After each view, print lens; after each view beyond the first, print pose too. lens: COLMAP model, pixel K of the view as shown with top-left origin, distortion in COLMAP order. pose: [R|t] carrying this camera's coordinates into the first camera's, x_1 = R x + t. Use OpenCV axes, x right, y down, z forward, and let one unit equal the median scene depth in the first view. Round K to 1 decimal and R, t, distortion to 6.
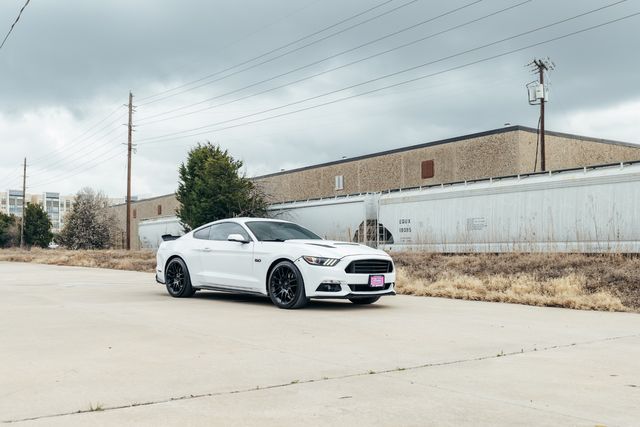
lens RADIAL K [[716.6, 0, 337.9], [0, 716.6, 231.8], [0, 0, 1]] dist [-0.040109, 0.005331]
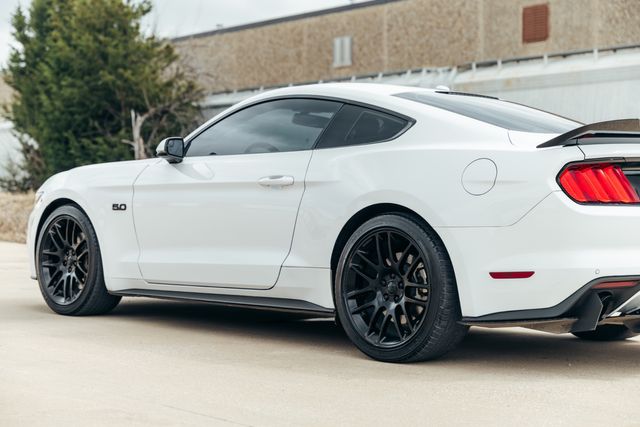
lens RADIAL K [[1380.8, 0, 318.8], [0, 1380.8, 189.4], [0, 0, 1]] dist [0.020028, 0.269542]
pose [[0.999511, 0.005092, 0.030863, -0.052429], [-0.005760, 0.999751, 0.021571, 0.004274], [-0.030746, -0.021739, 0.999291, 0.096097]]
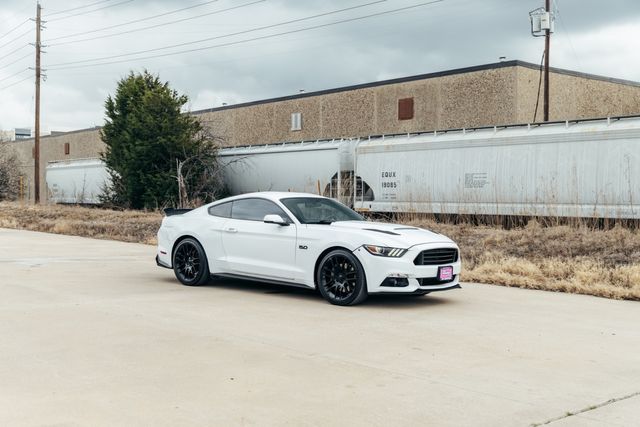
lens RADIAL K [[863.8, 0, 333.1], [0, 863.8, 233.1], [0, 0, 1]] dist [-0.020354, -0.012727]
pose [[0.995742, 0.007698, 0.091865, -0.057878], [-0.014515, 0.997170, 0.073767, -0.017928], [-0.091037, -0.074786, 0.993035, -0.006508]]
